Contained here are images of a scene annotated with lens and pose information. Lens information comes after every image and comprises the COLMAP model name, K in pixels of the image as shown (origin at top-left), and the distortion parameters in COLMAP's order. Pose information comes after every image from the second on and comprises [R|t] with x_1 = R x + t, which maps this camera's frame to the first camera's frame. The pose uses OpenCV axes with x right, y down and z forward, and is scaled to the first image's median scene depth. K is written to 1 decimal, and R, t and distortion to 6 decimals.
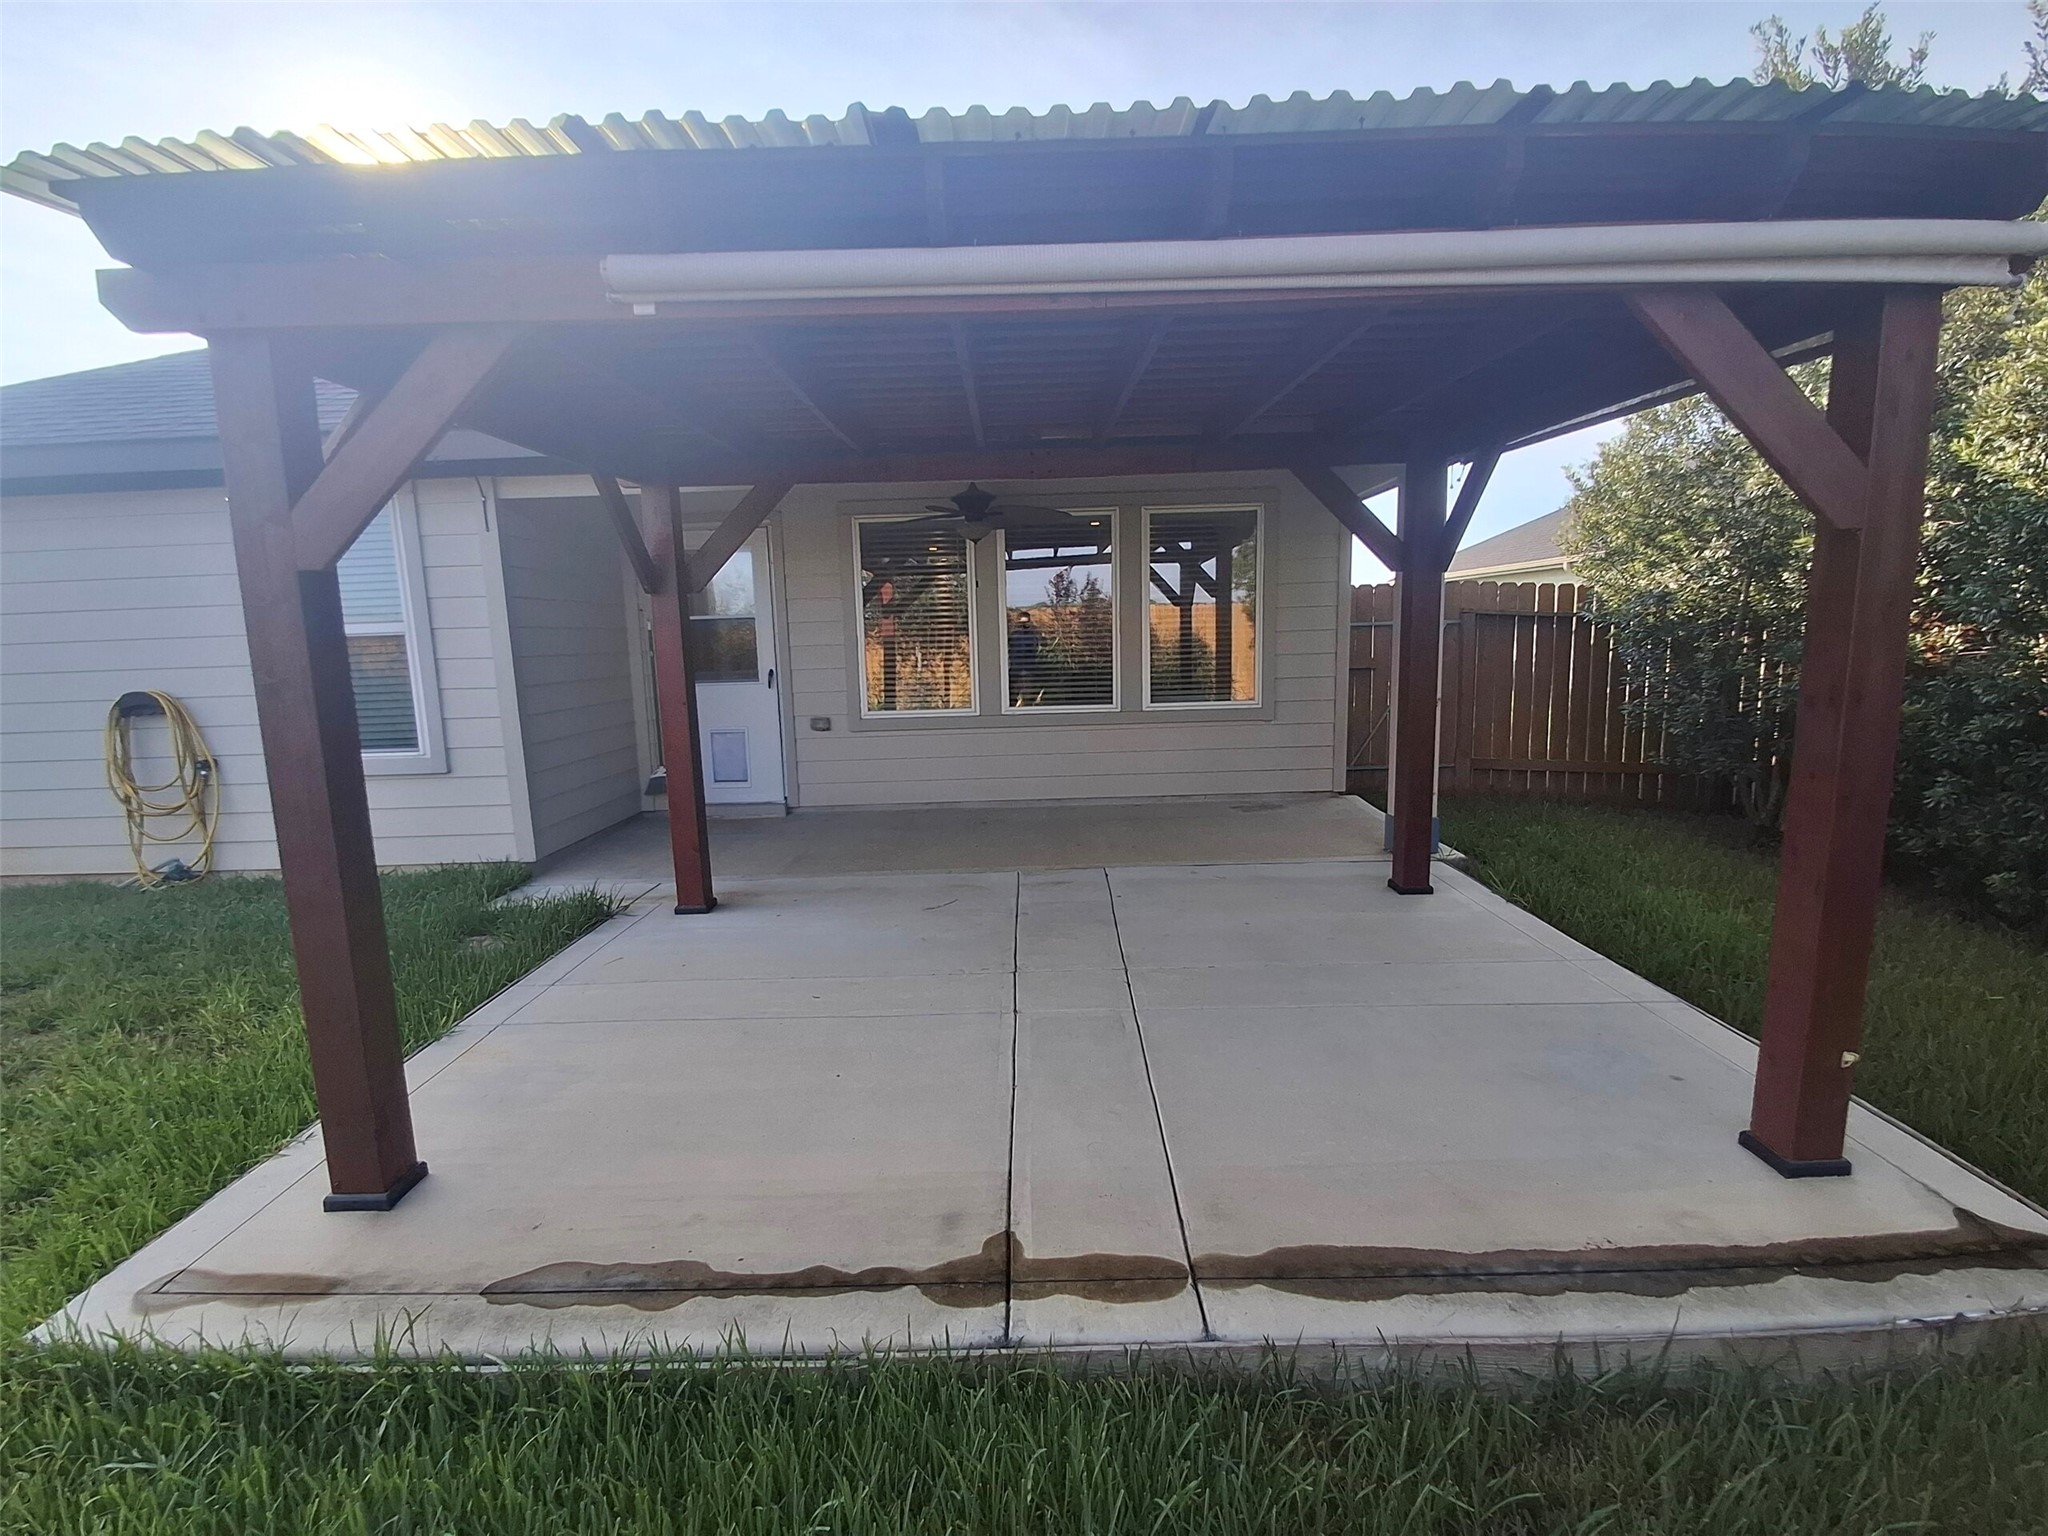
lens RADIAL K [[974.3, 0, 1030.9], [0, 974.3, 771.4], [0, 0, 1]] dist [-0.014040, -0.004874]
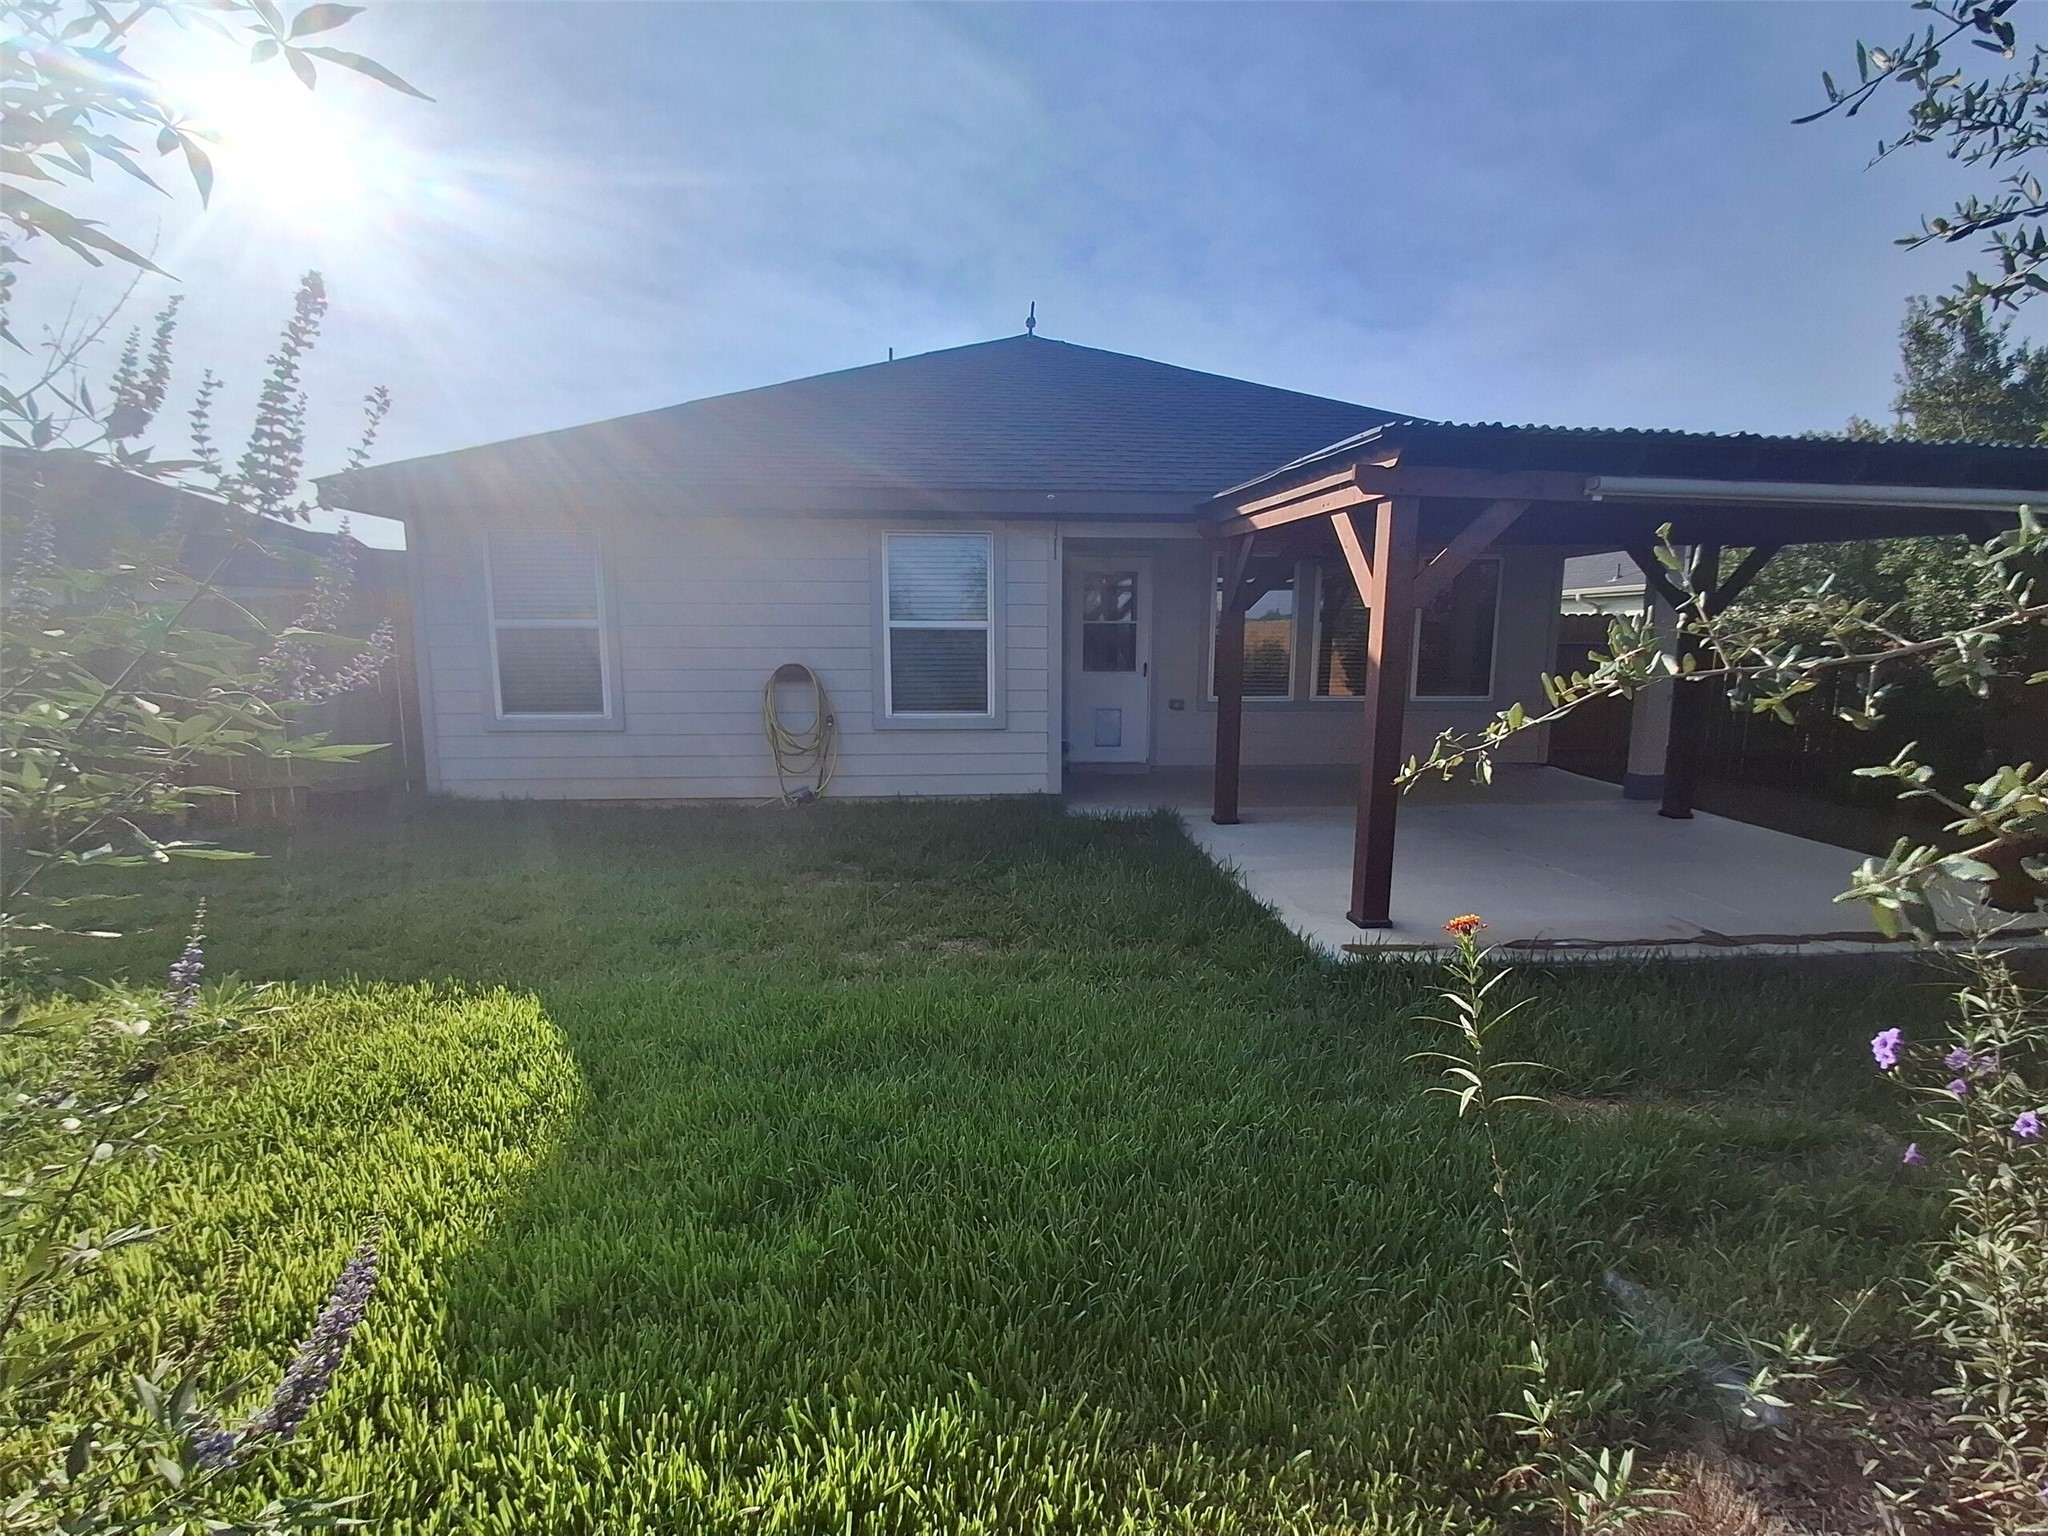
lens RADIAL K [[974.3, 0, 1018.2], [0, 974.3, 765.2], [0, 0, 1]] dist [-0.014040, -0.004874]
pose [[0.996089, 0.020886, 0.085853, -0.717462], [-0.020028, 0.999741, -0.010851, 0.070070], [-0.086057, 0.009089, 0.996249, -0.411274]]
